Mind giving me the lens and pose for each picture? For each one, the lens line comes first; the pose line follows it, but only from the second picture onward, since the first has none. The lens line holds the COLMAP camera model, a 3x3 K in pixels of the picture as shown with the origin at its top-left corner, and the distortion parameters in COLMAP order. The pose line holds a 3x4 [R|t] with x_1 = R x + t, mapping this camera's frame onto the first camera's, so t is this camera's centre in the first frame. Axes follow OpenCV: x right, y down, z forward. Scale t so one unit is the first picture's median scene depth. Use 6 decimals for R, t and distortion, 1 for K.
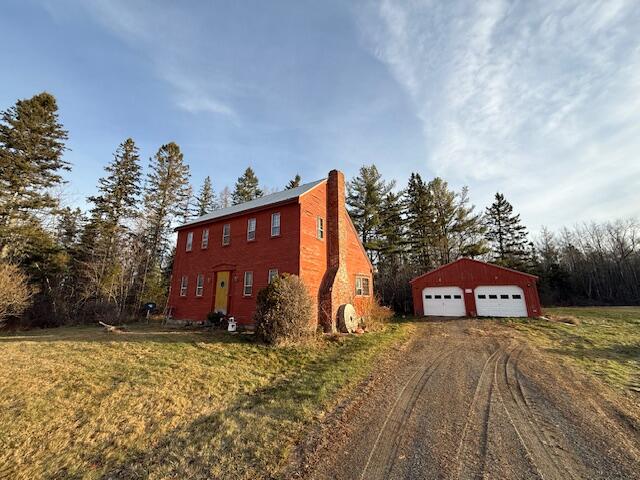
lens RADIAL K [[253.0, 0, 318.8], [0, 253.0, 239.0], [0, 0, 1]] dist [0.000052, -0.000156]
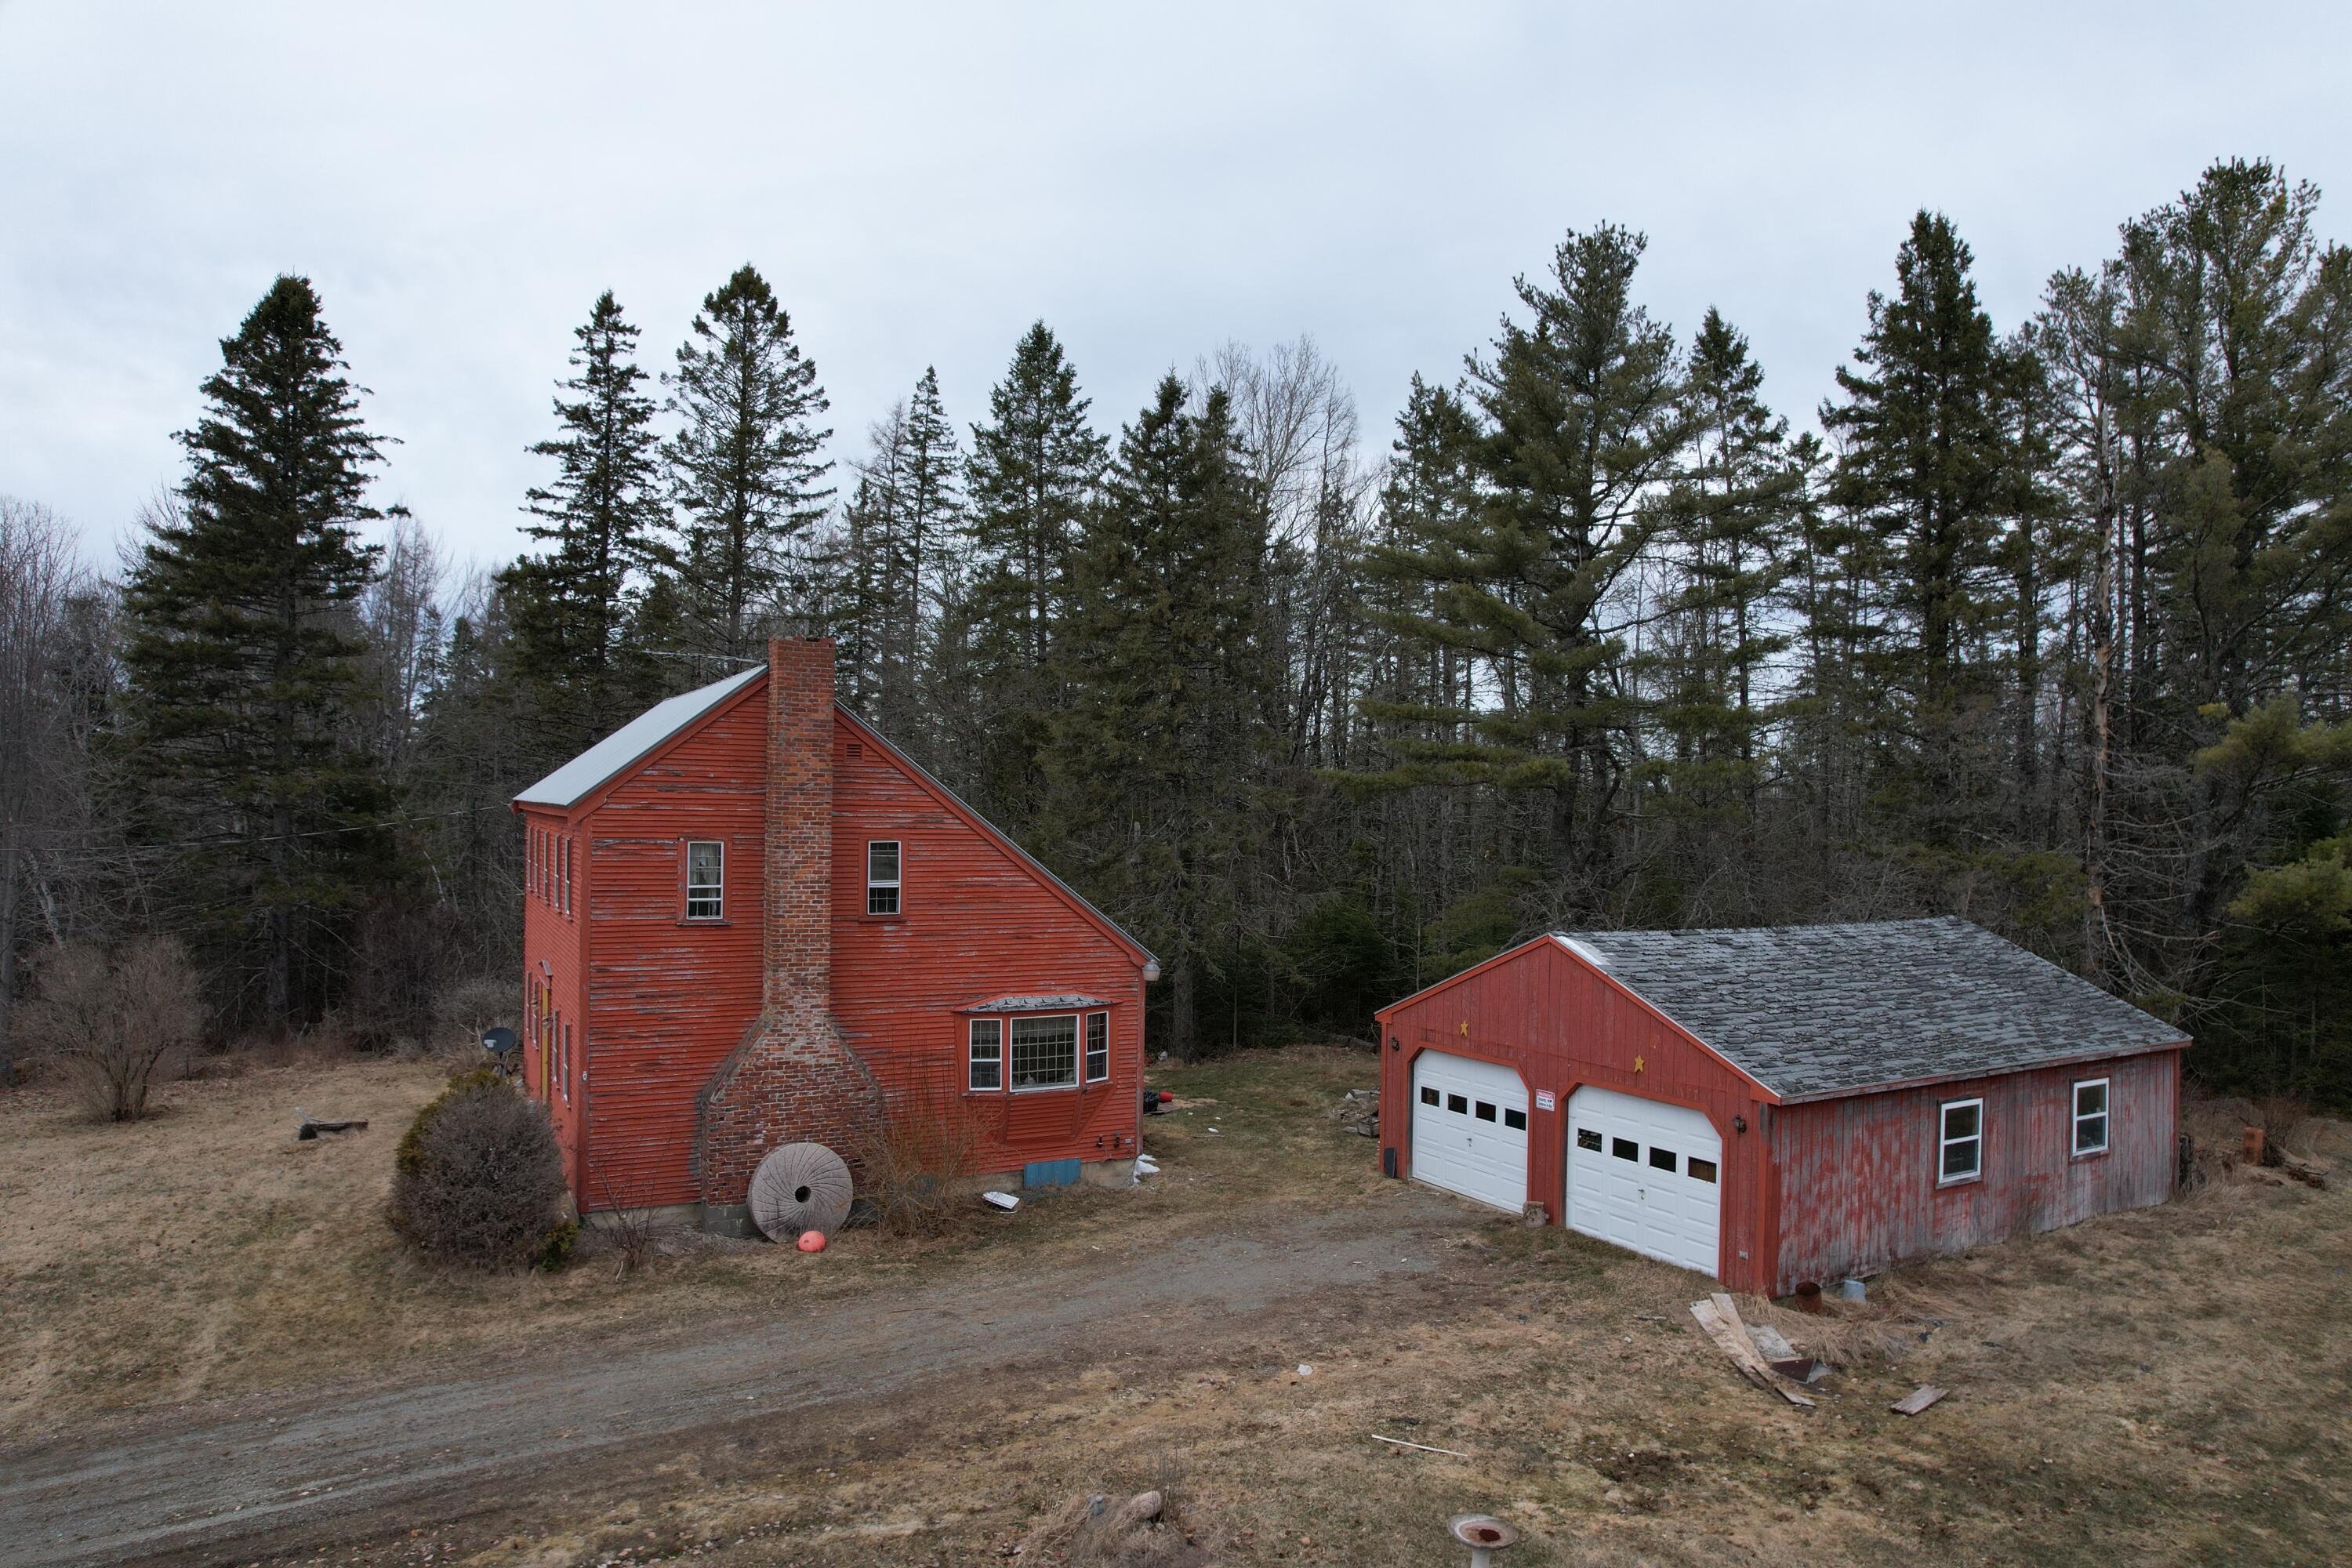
lens RADIAL K [[1502.2, 0, 1183.4], [0, 1502.2, 799.3], [0, 0, 1]] dist [-0.073018, 0.068317]
pose [[0.866058, 0.015065, -0.499717, 0.885077], [0.096817, 0.975570, 0.197204, -0.278207], [0.490480, -0.219171, 0.843442, -0.088804]]
